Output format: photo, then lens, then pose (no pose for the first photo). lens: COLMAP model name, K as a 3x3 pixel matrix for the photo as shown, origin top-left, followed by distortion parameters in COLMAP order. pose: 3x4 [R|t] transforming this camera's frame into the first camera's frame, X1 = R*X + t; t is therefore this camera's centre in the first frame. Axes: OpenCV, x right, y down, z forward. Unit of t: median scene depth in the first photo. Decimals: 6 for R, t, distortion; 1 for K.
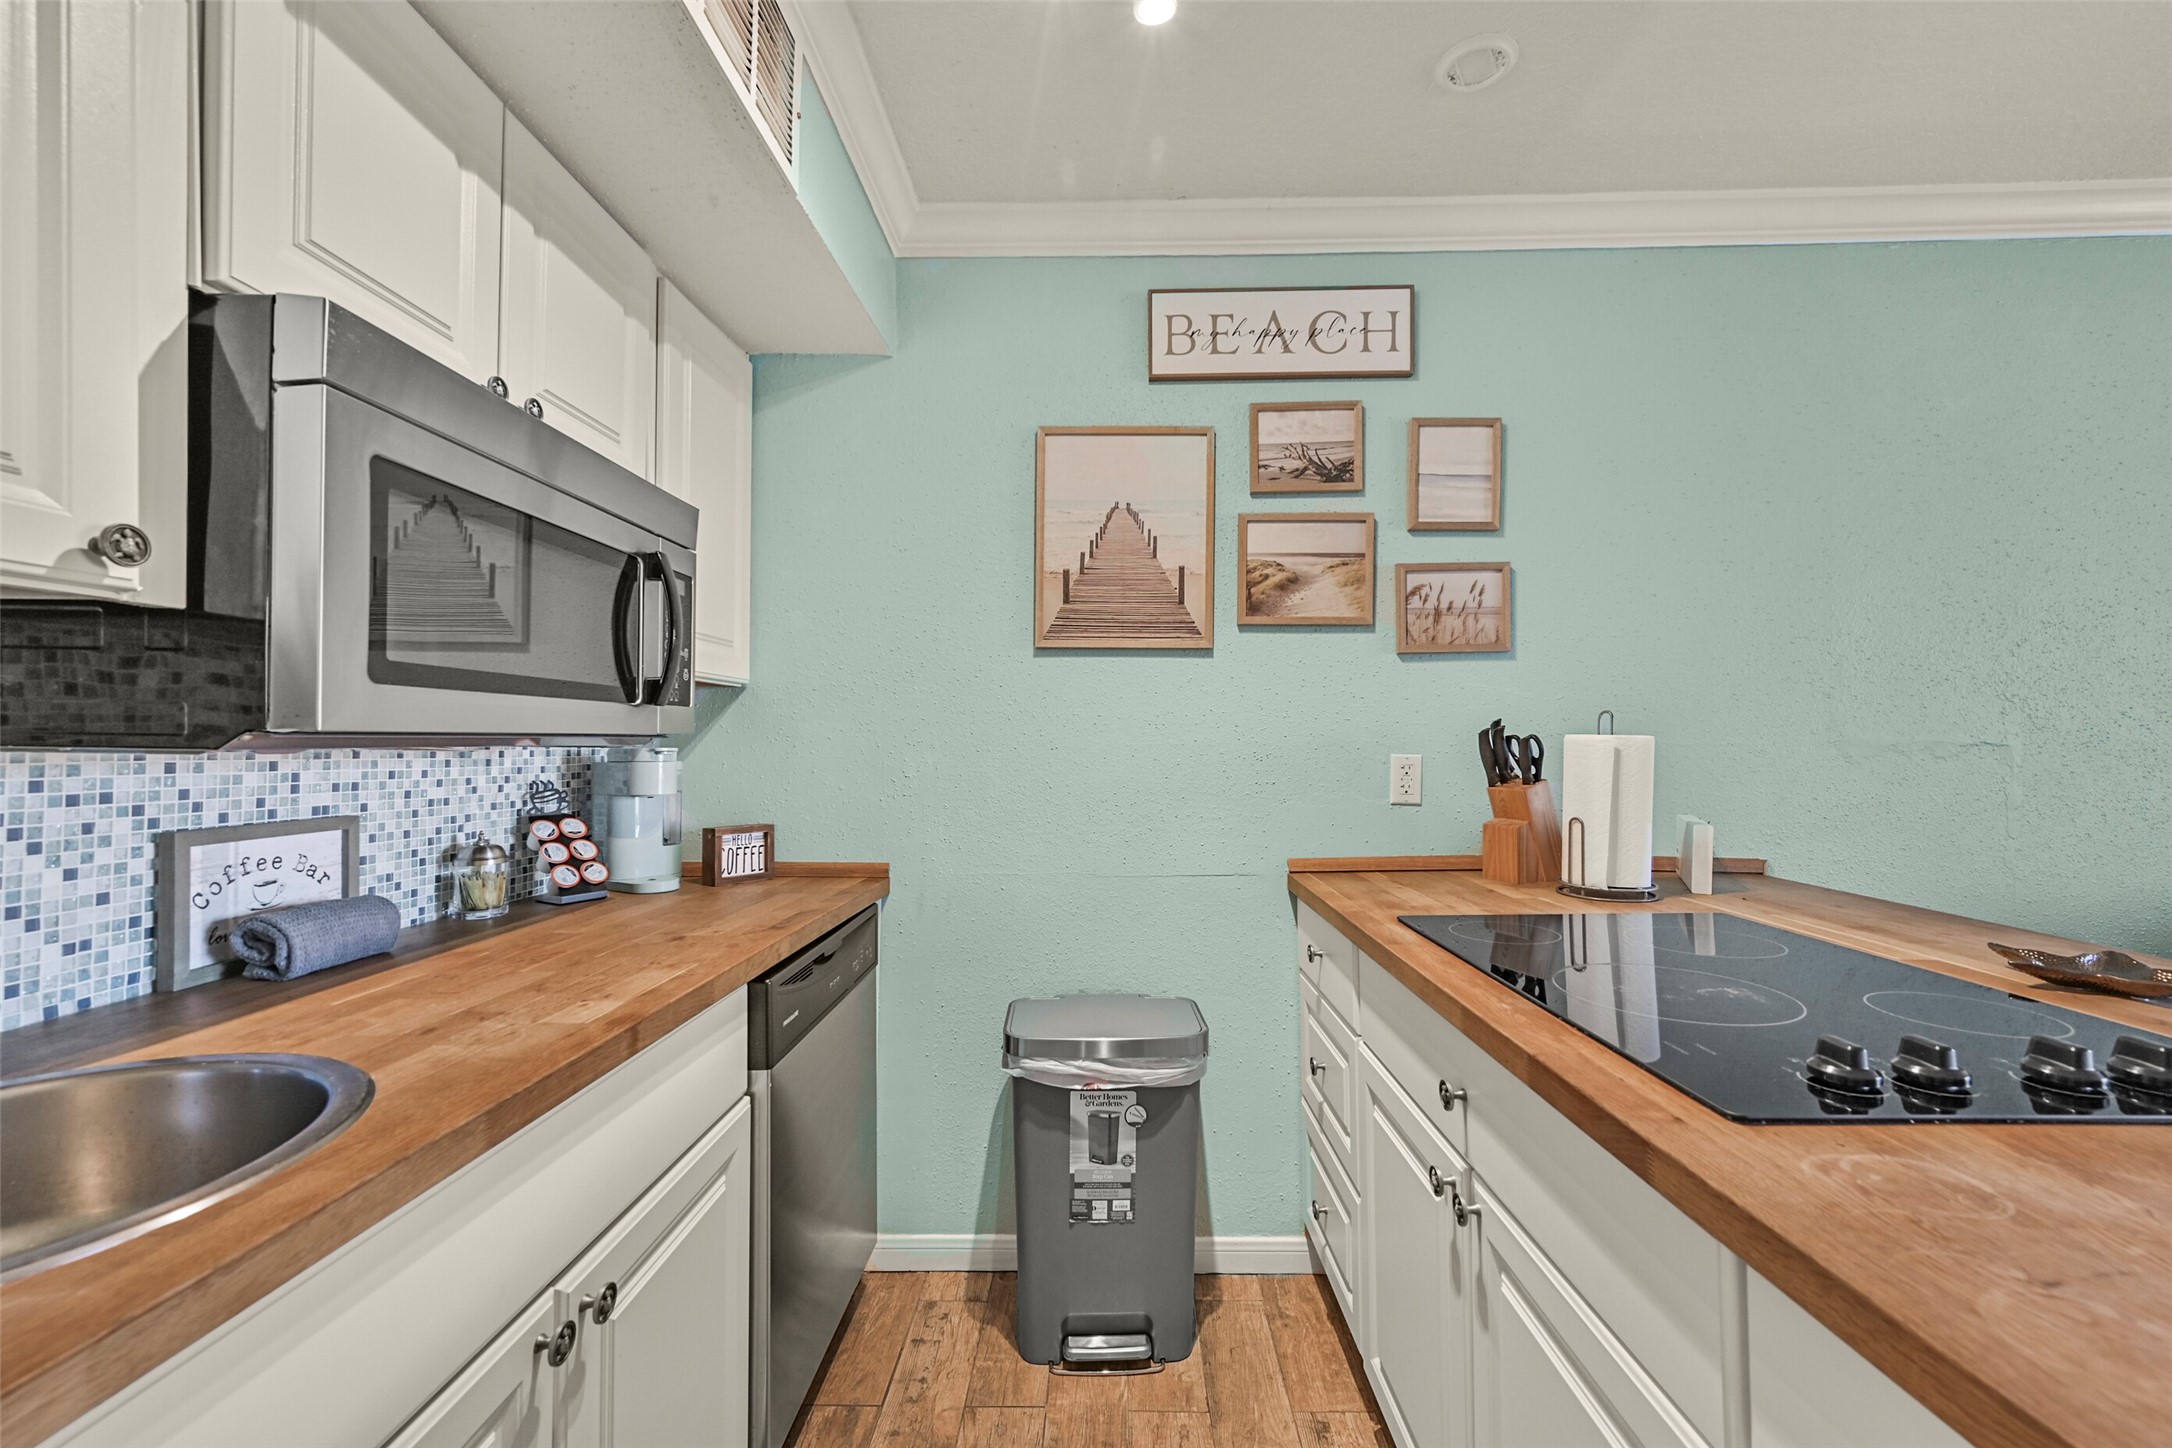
lens RADIAL K [[866.1, 0, 1100.2], [0, 866.1, 738.6], [0, 0, 1]] dist [-0.000716, 0.000449]
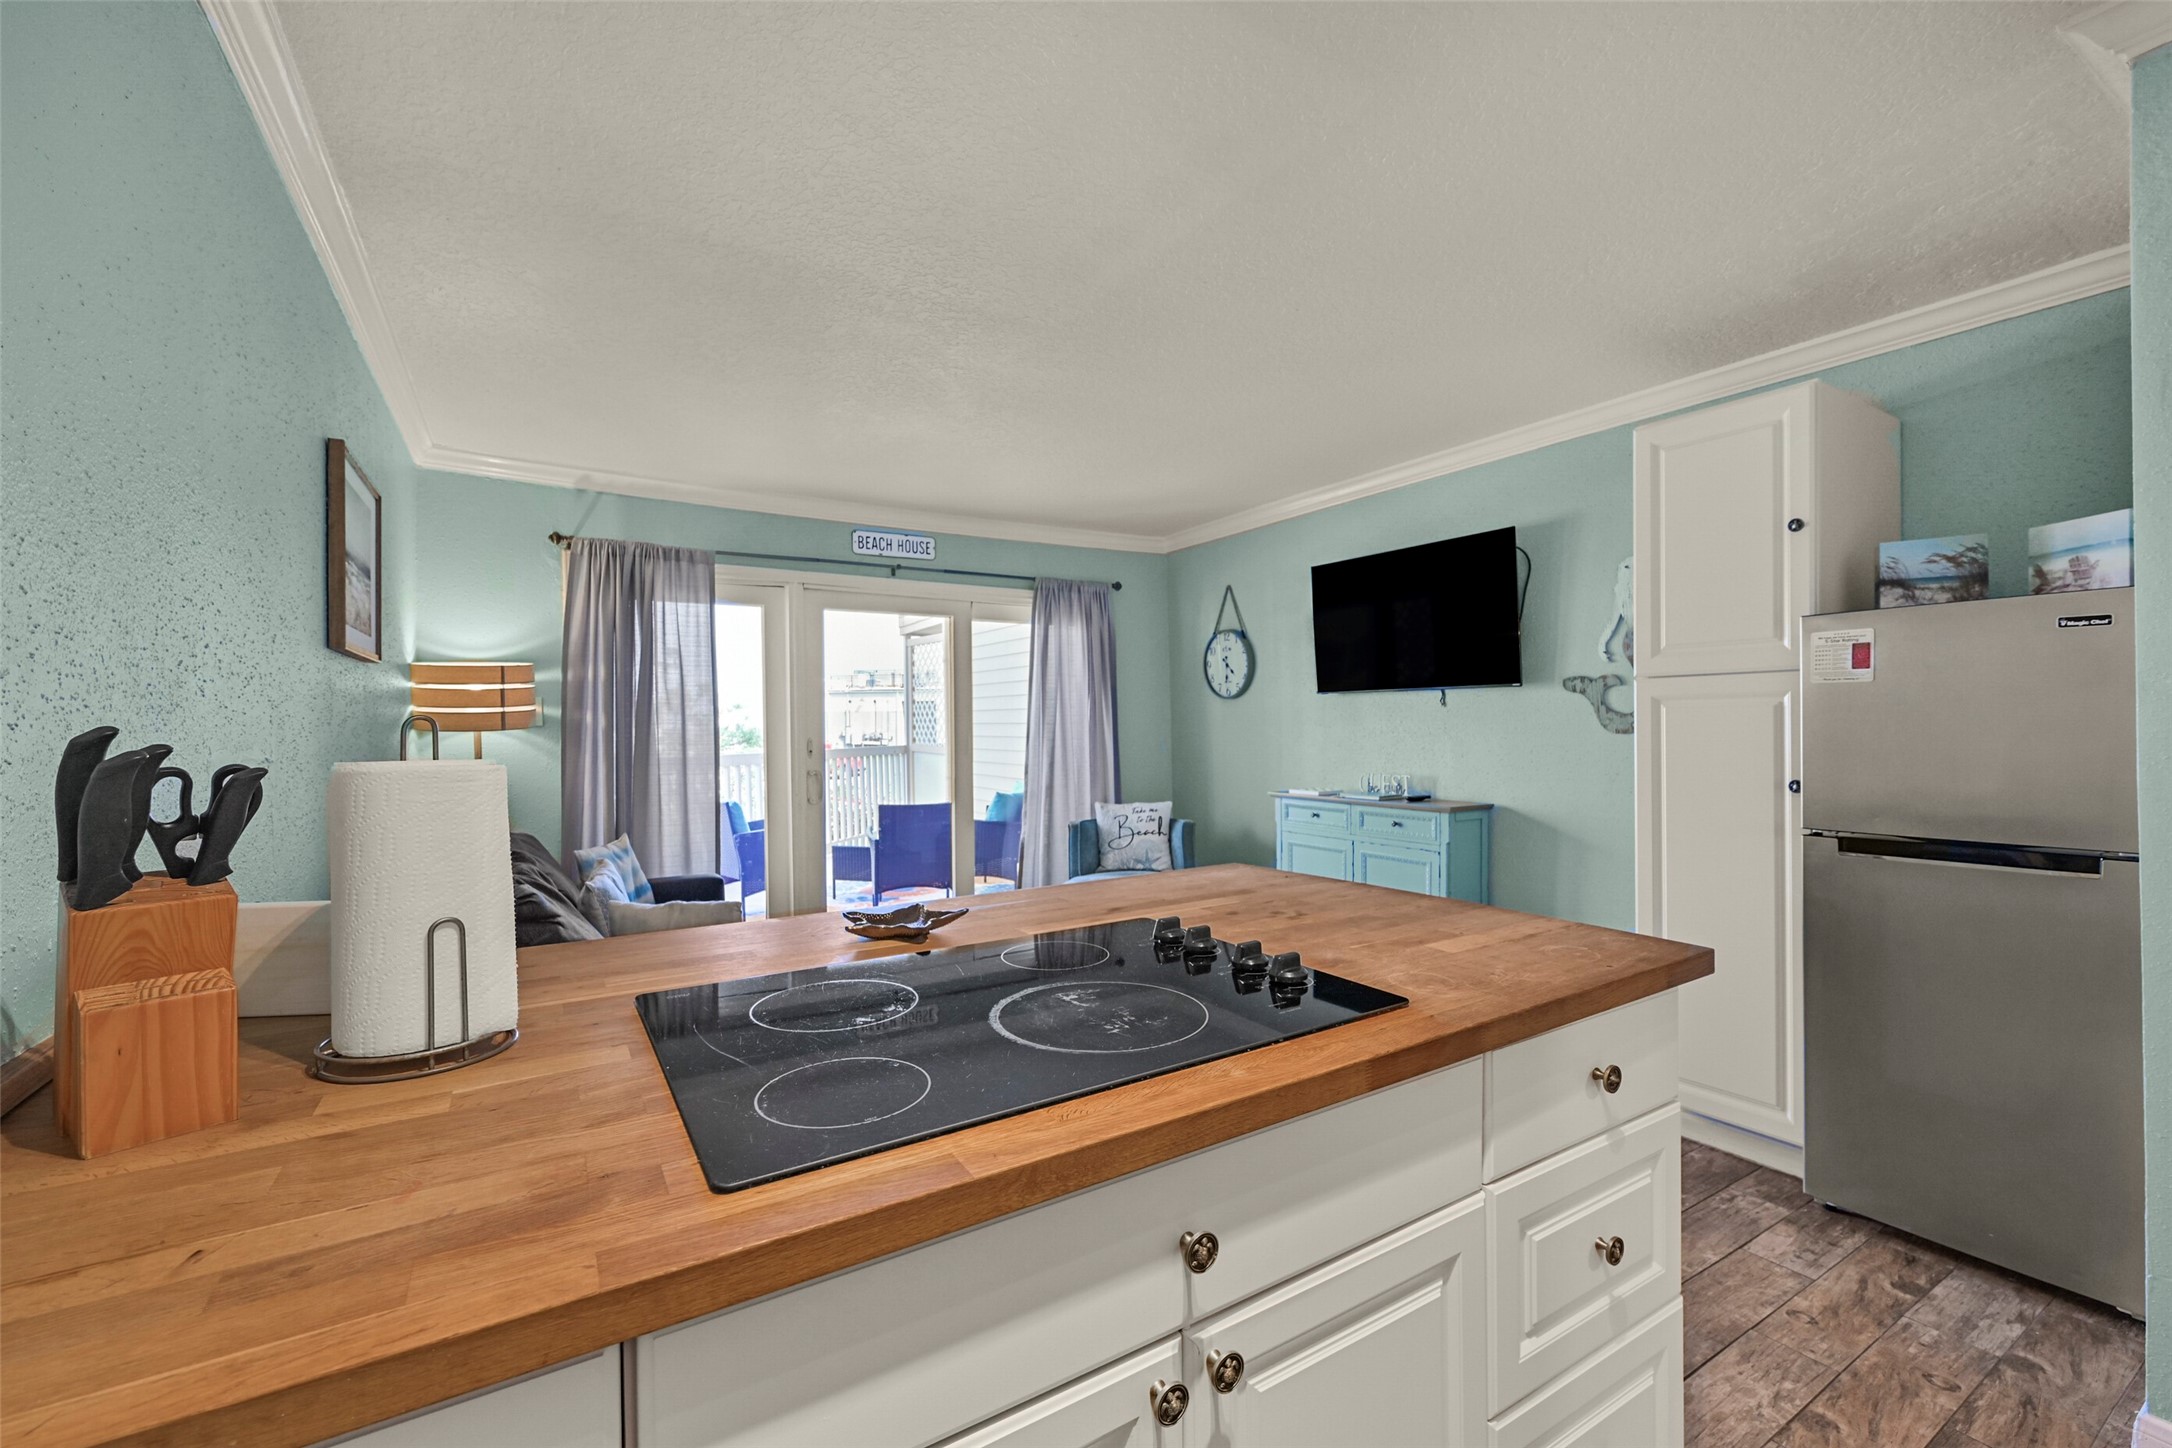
lens RADIAL K [[878.9, 0, 1088.2], [0, 878.9, 723.0], [0, 0, 1]] dist [0.000579, -0.000457]
pose [[-0.540826, 0.010286, 0.841072, -0.127642], [0.010705, 0.999928, -0.005346, -0.023649], [-0.841066, 0.006112, -0.540897, 1.021228]]
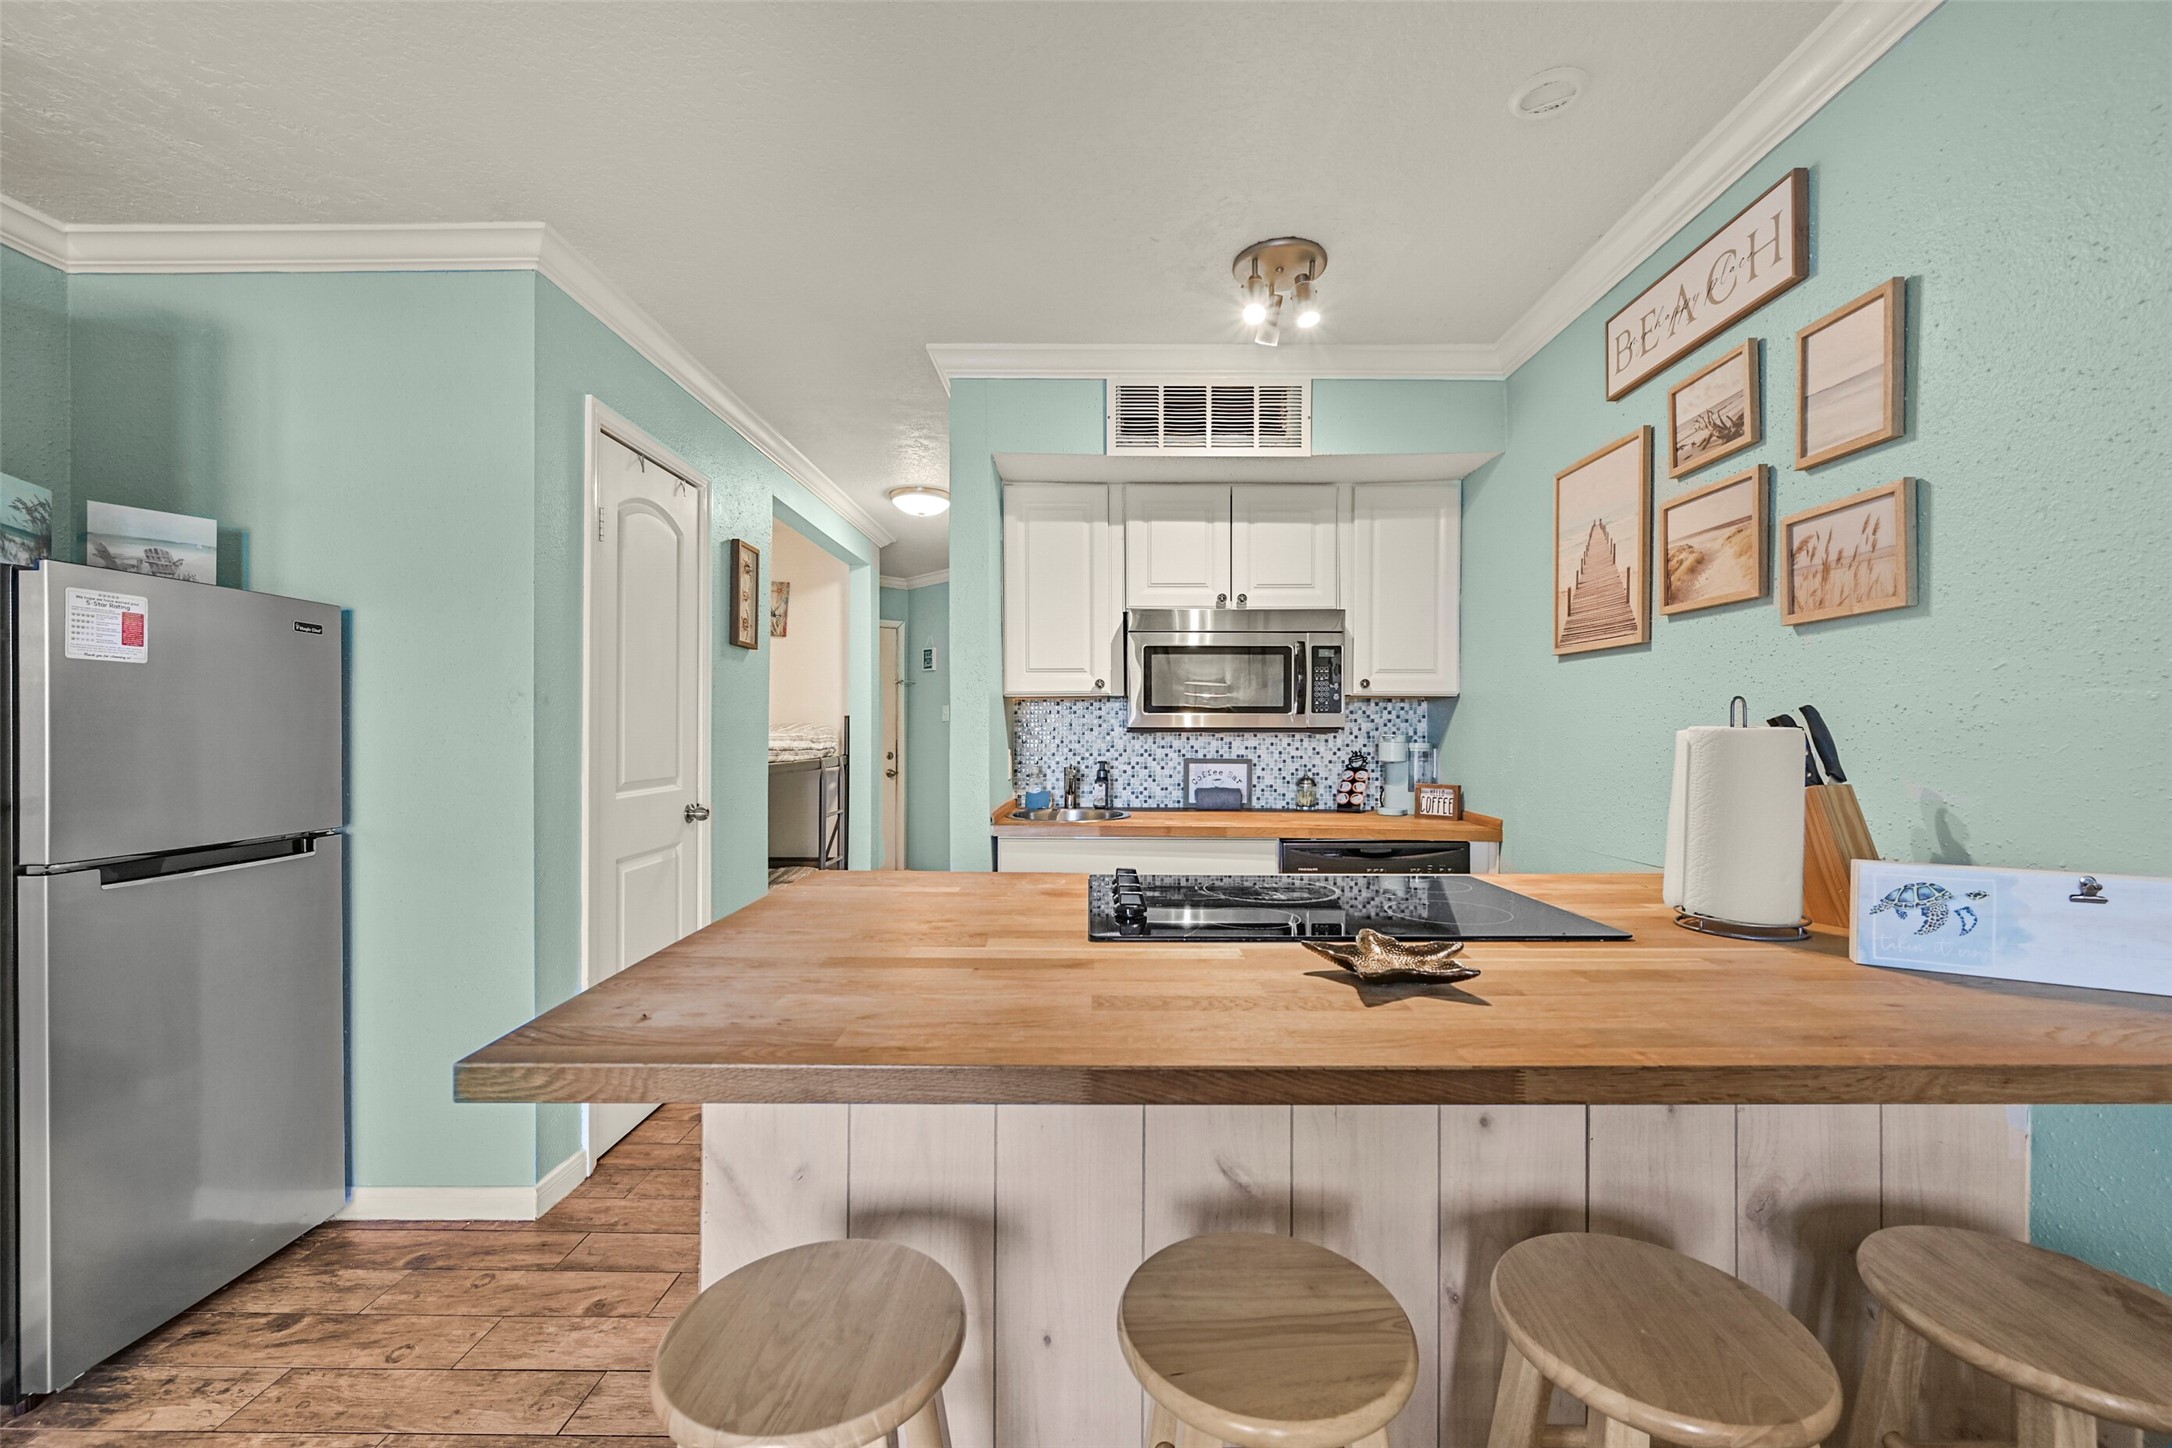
lens RADIAL K [[866.1, 0, 1104.6], [0, 866.1, 725.1], [0, 0, 1]] dist [-0.000716, 0.000449]
pose [[0.022359, -0.003305, -0.999745, 1.465185], [-0.000556, 0.999994, -0.003318, -0.002815], [0.999750, 0.000630, 0.022357, 0.433715]]
